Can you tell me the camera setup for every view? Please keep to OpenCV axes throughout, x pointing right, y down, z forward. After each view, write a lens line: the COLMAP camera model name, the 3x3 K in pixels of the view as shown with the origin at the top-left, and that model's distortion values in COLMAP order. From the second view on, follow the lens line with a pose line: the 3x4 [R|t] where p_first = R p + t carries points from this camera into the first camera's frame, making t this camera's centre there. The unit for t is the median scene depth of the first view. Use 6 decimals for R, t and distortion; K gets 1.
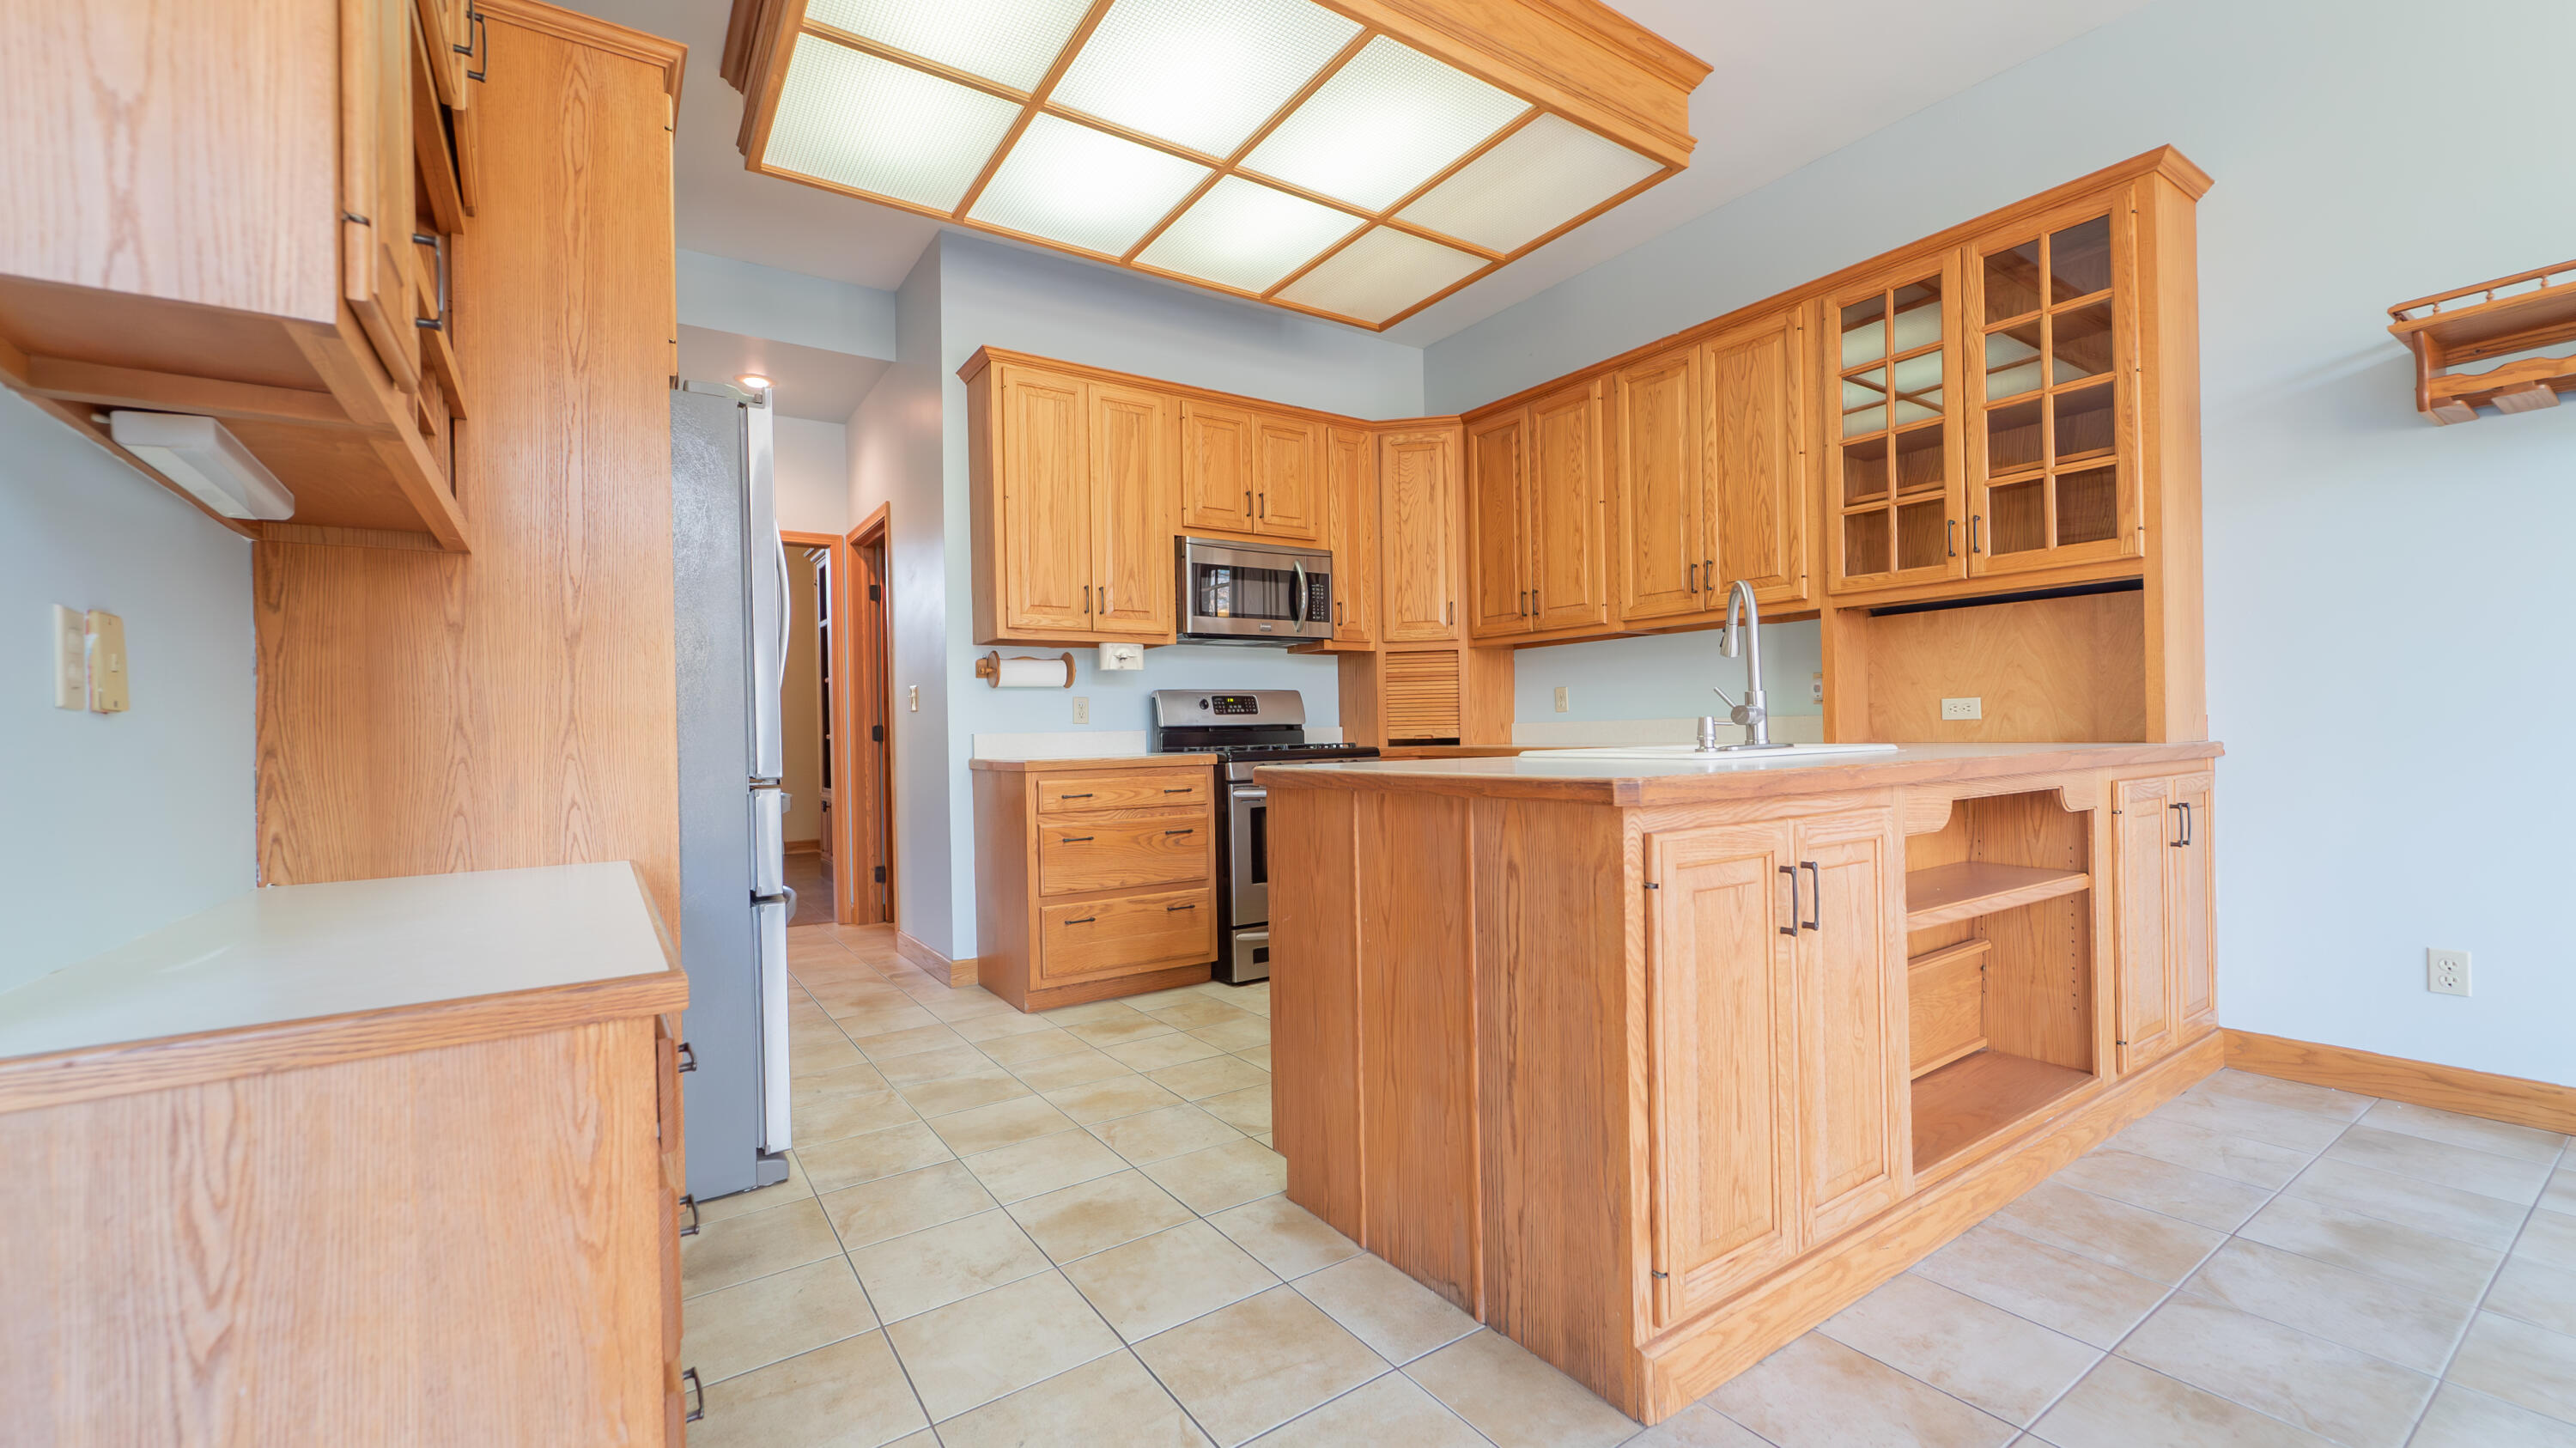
lens RADIAL K [[1028.4, 0, 1281.5], [0, 1028.4, 729.4], [0, 0, 1]] dist [-0.000800, -0.001265]
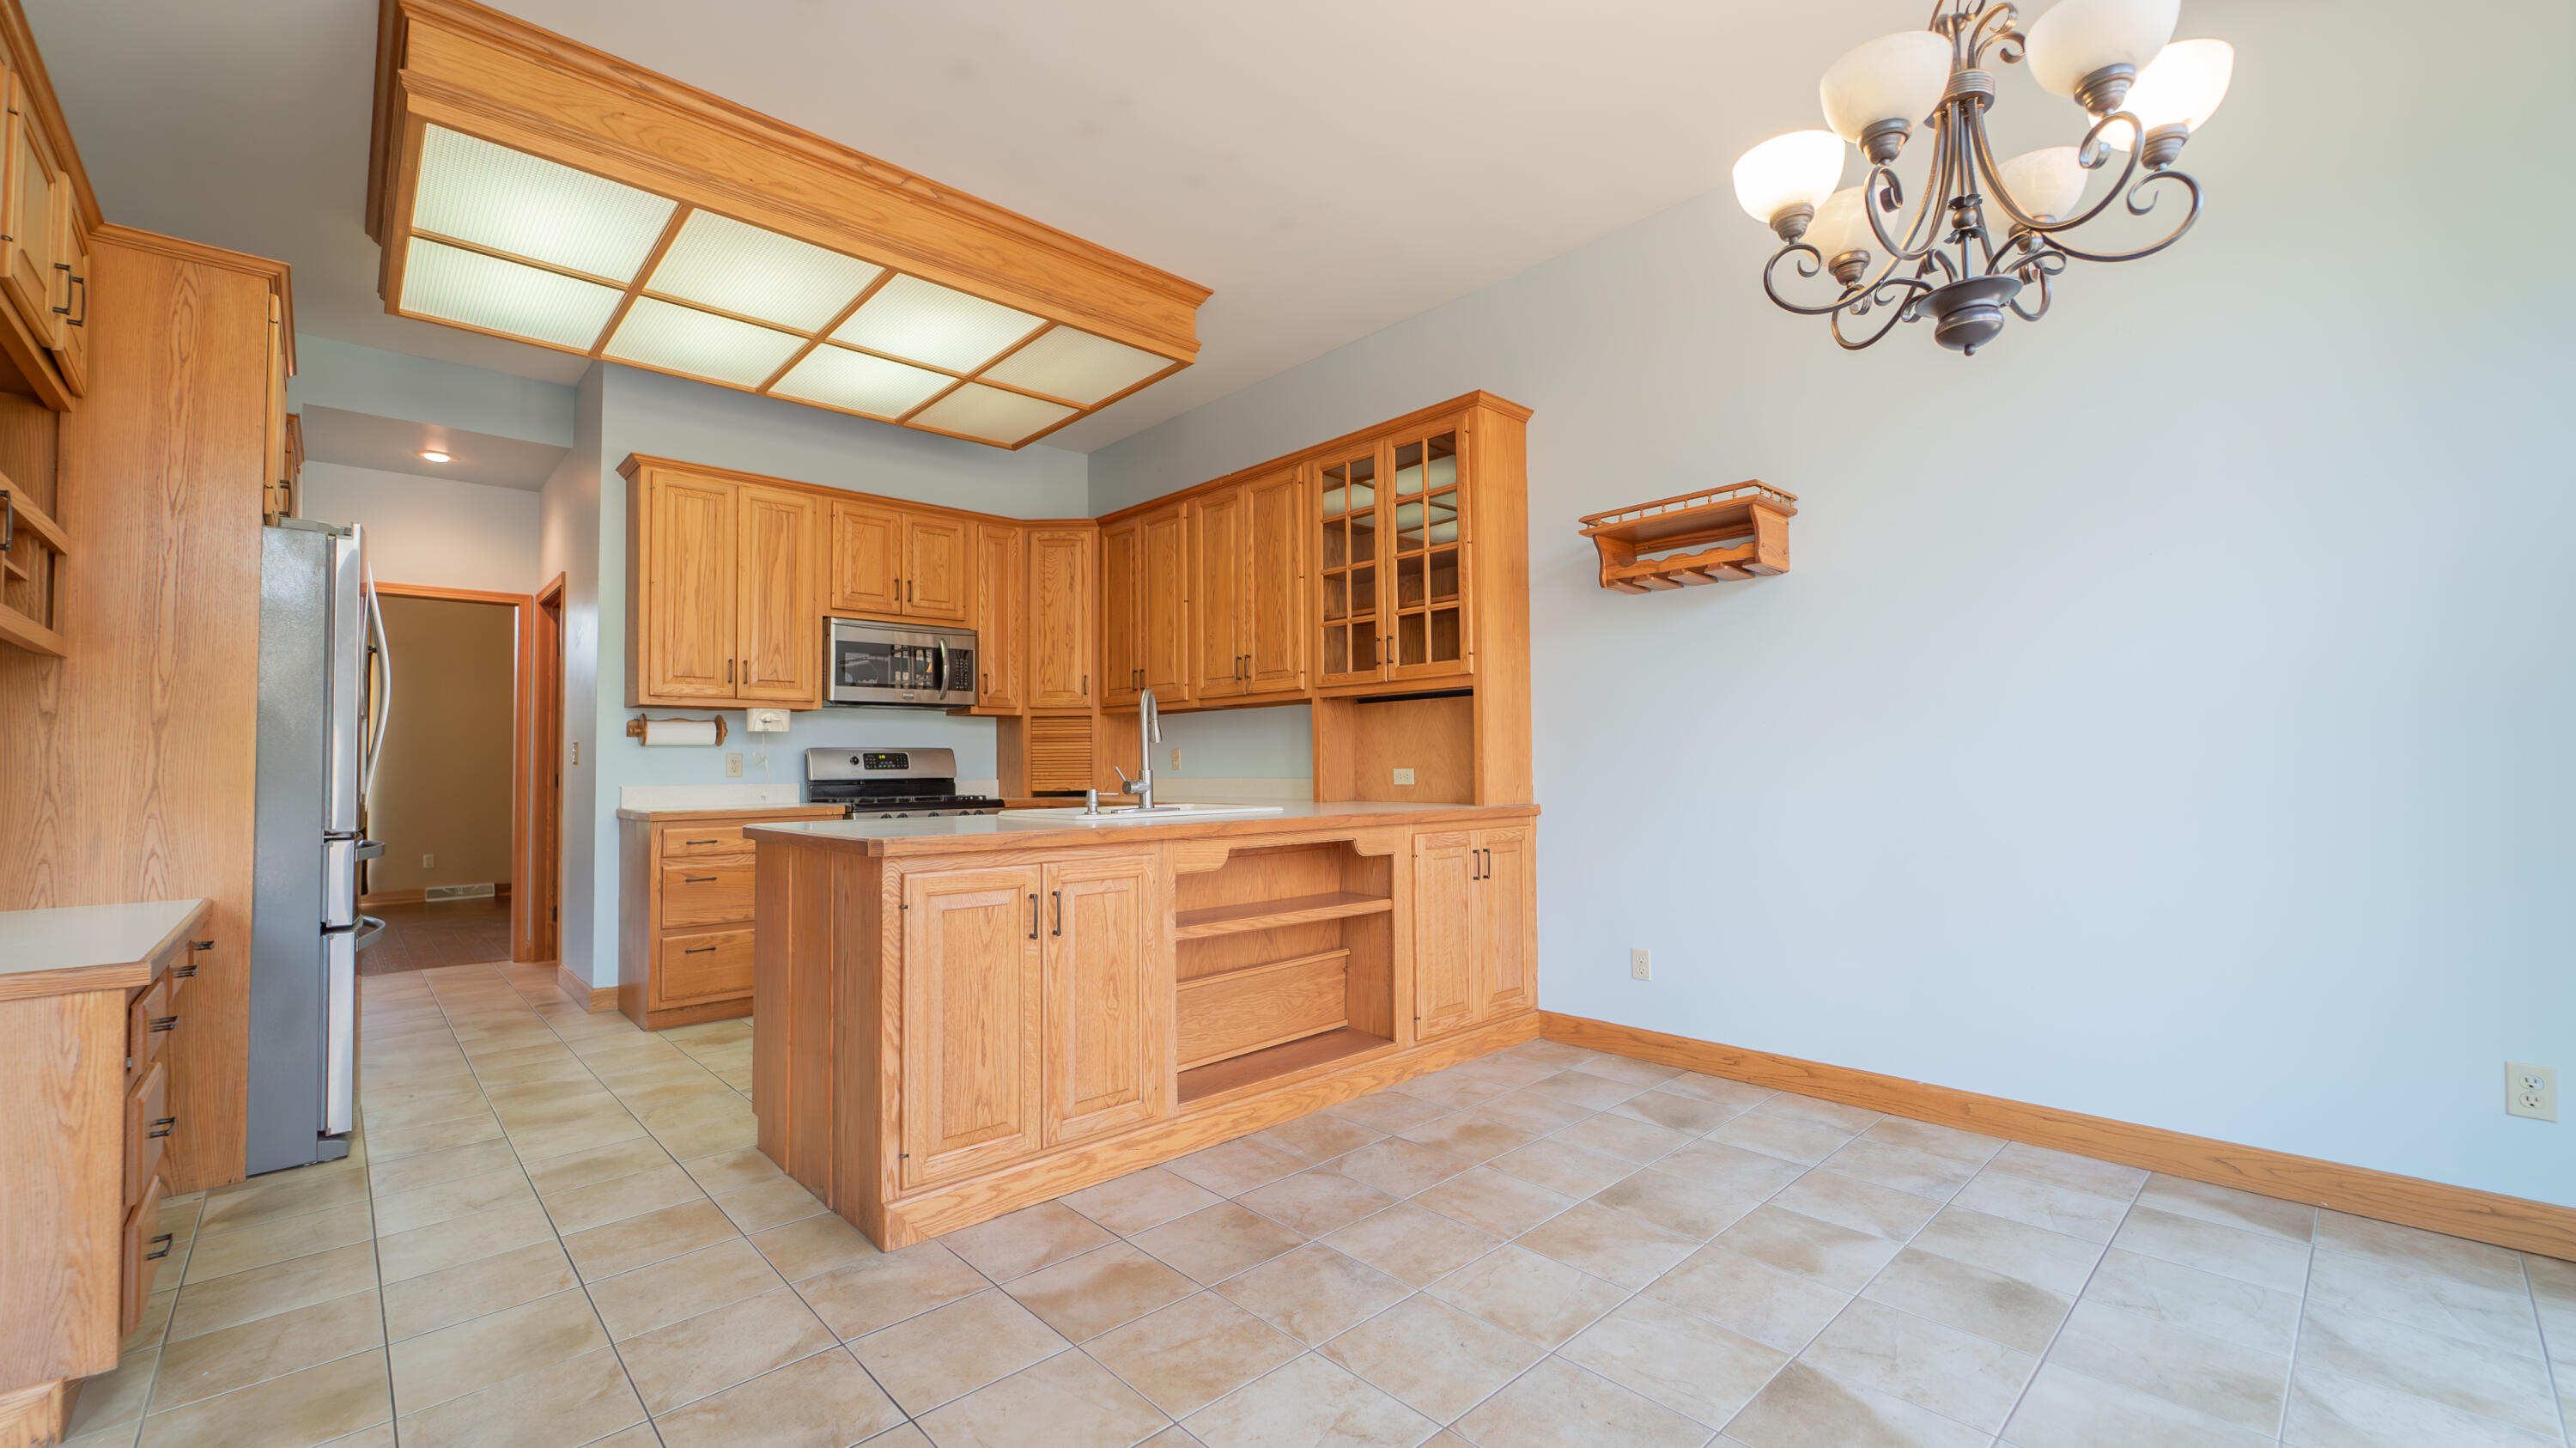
lens RADIAL K [[1028.4, 0, 1283.0], [0, 1028.4, 727.5], [0, 0, 1]] dist [-0.000800, -0.001265]
pose [[0.987433, 0.016088, 0.157216, 0.361291], [-0.010034, 0.999180, -0.039224, -0.035450], [-0.157718, 0.037153, 0.986785, -0.350970]]
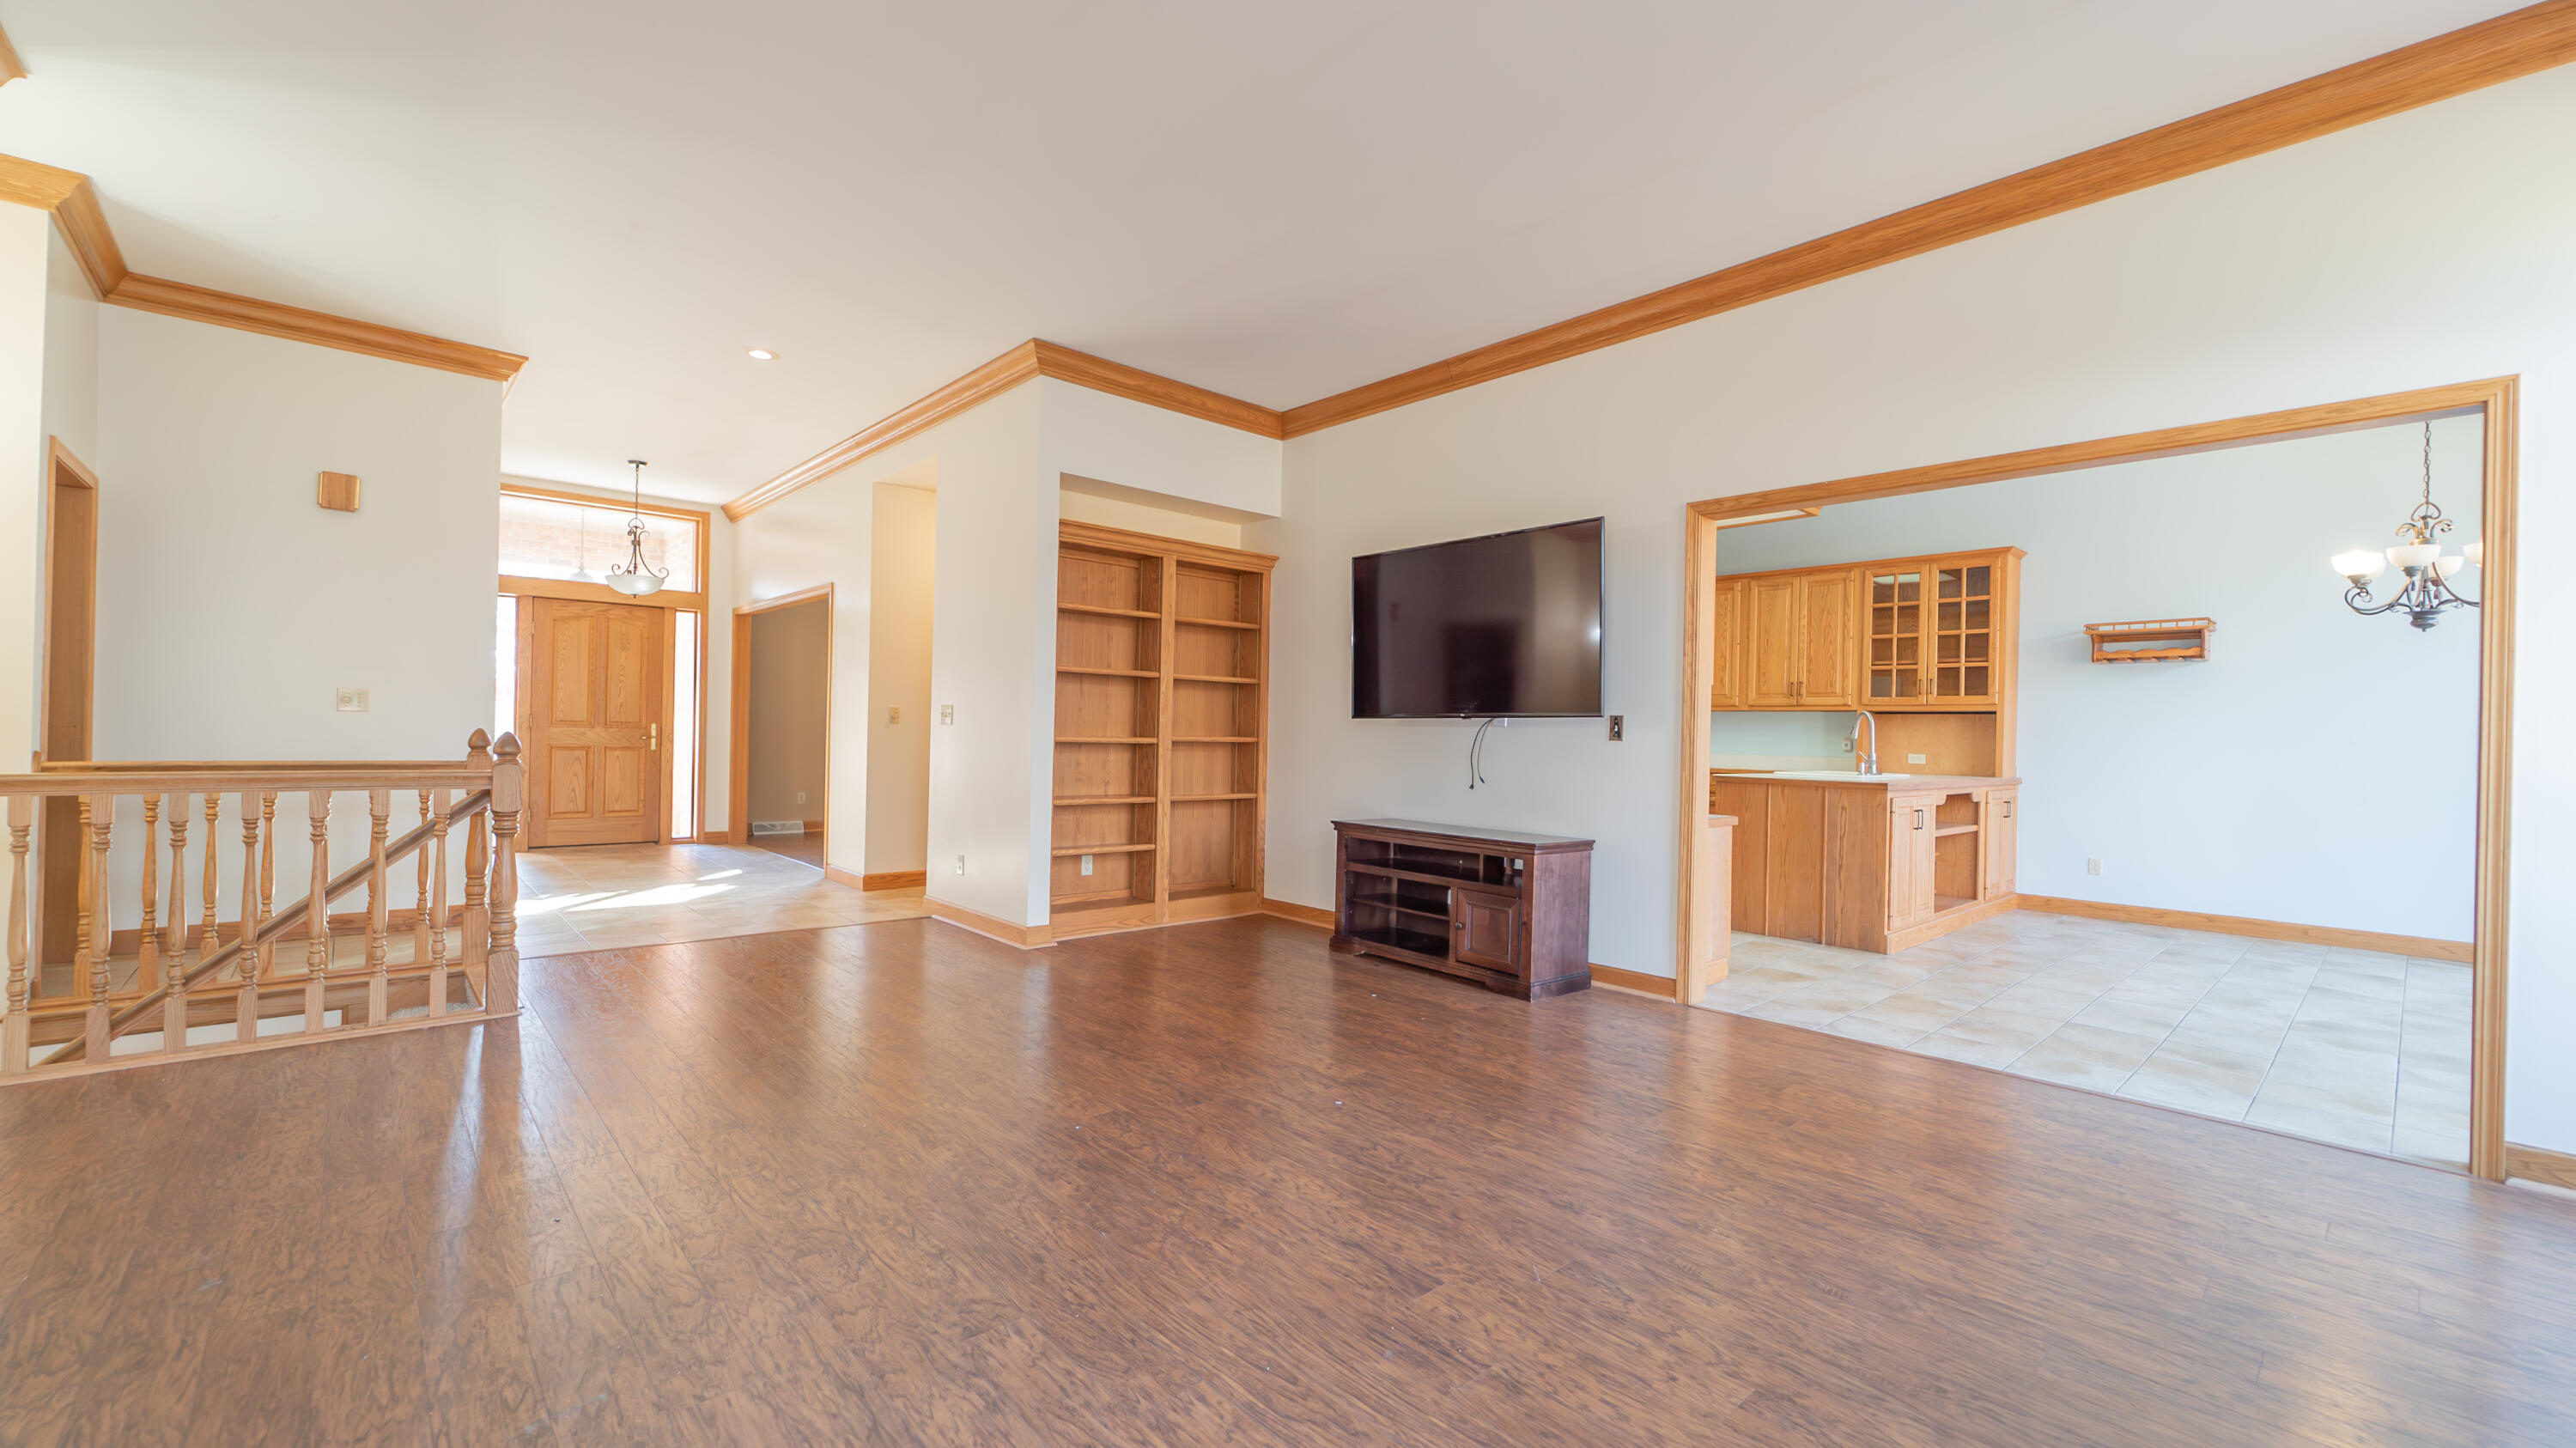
lens RADIAL K [[1028.4, 0, 1284.8], [0, 1028.4, 735.2], [0, 0, 1]] dist [-0.000800, -0.001265]
pose [[0.989953, 0.039884, 0.135655, -1.236870], [-0.040006, 0.999198, -0.001829, -0.015941], [-0.135619, -0.003617, 0.990754, -1.268804]]
